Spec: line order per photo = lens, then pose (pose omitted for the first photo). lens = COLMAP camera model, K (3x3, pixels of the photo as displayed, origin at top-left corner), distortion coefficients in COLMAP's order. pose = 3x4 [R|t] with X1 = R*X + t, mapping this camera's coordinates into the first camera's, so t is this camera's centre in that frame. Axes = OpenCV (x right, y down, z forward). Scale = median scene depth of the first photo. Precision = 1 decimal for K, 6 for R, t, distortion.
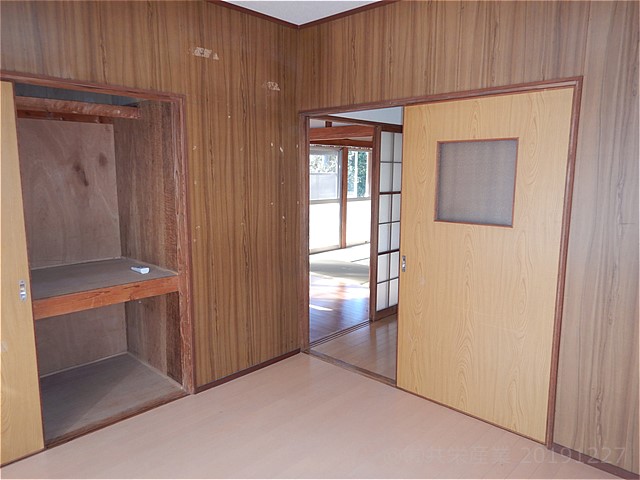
lens RADIAL K [[457.3, 0, 319.7], [0, 457.3, 238.7], [0, 0, 1]] dist [0.028126, -0.012728]
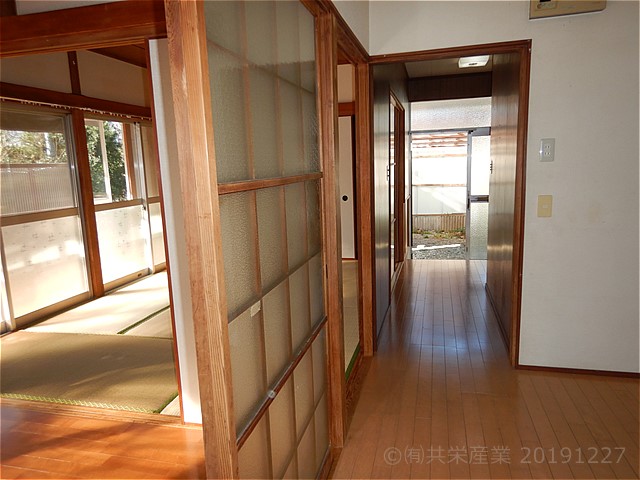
lens RADIAL K [[457.3, 0, 321.1], [0, 457.3, 241.5], [0, 0, 1]] dist [0.028126, -0.012728]
pose [[0.869225, -0.117867, 0.480162, 0.024390], [0.113485, 0.992802, 0.038267, -0.033129], [-0.481217, 0.021229, 0.876345, 0.355628]]
